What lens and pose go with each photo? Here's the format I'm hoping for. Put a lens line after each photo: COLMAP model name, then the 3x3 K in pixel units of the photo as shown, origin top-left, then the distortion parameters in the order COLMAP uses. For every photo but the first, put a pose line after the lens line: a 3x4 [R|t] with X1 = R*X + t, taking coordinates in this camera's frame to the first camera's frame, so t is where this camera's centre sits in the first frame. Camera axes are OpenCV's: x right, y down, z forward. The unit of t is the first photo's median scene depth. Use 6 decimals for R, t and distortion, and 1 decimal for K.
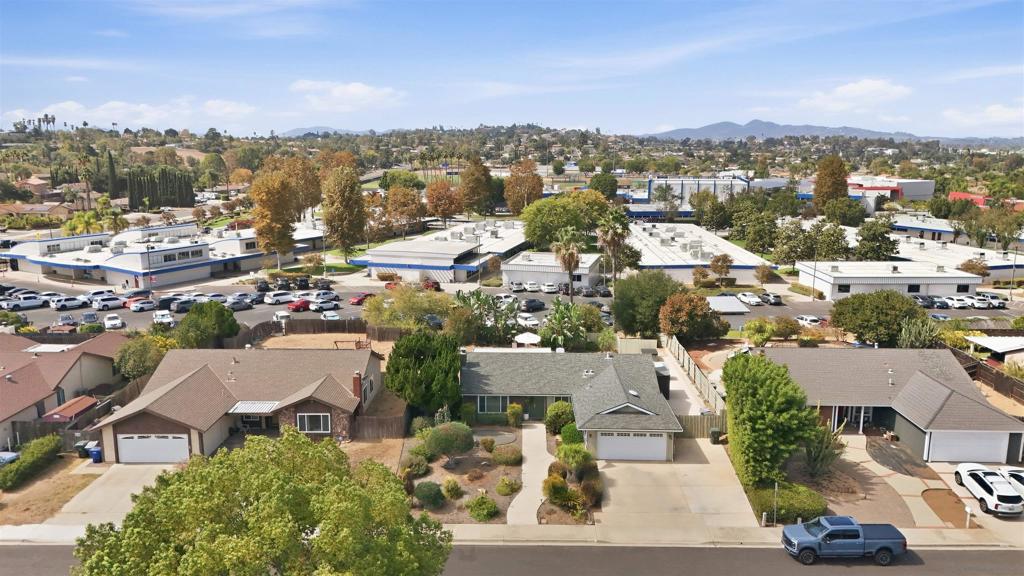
lens RADIAL K [[750.2, 0, 515.6], [0, 750.2, 287.4], [0, 0, 1]] dist [0.070634, -0.059737]
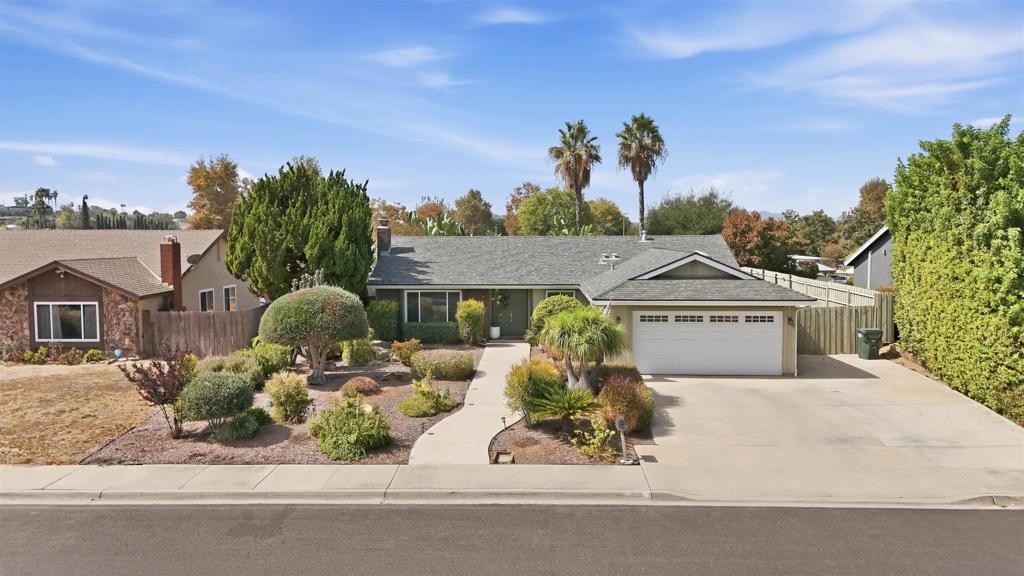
lens RADIAL K [[750.2, 0, 514.6], [0, 750.2, 288.1], [0, 0, 1]] dist [0.070634, -0.059737]
pose [[0.999855, -0.004941, -0.016291, 0.038851], [0.002954, 0.992793, -0.119806, 0.215473], [0.016765, 0.119741, 0.992664, 0.489458]]
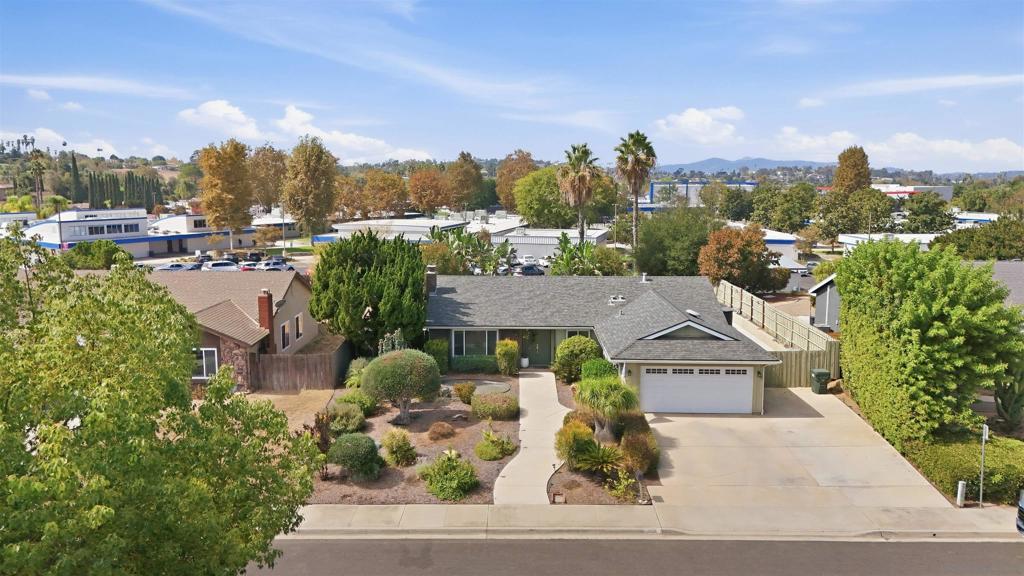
lens RADIAL K [[750.2, 0, 514.9], [0, 750.2, 289.5], [0, 0, 1]] dist [0.070634, -0.059737]
pose [[0.999967, -0.002688, 0.007719, 0.000297], [0.003019, 0.999061, -0.043228, 0.143288], [-0.007596, 0.043250, 0.999035, 0.350995]]
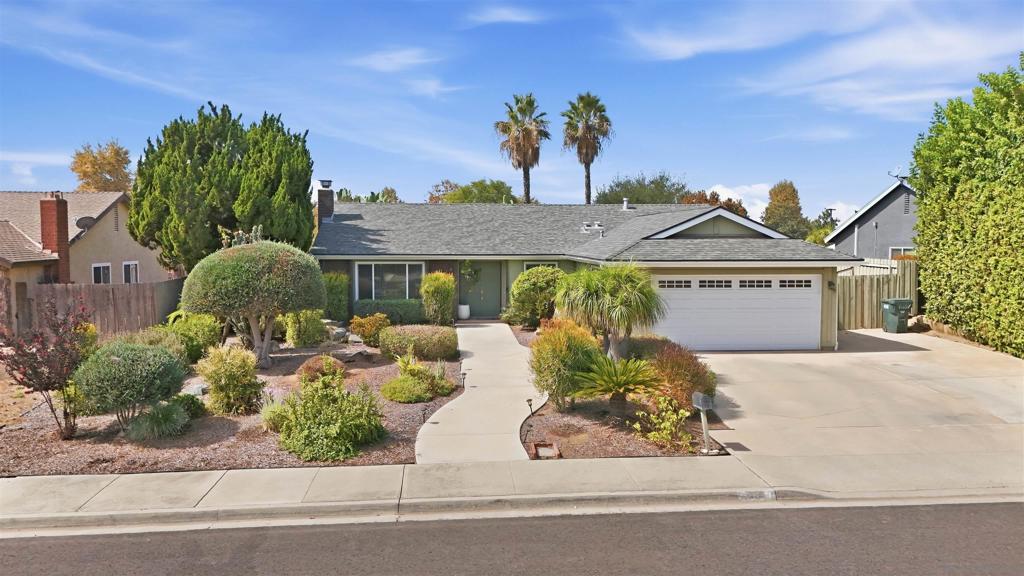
lens RADIAL K [[750.2, 0, 514.7], [0, 750.2, 289.2], [0, 0, 1]] dist [0.070634, -0.059737]
pose [[0.994471, -0.009521, 0.104582, -0.002799], [0.022578, 0.991976, -0.124390, 0.227116], [-0.102559, 0.126064, 0.986706, 0.574559]]
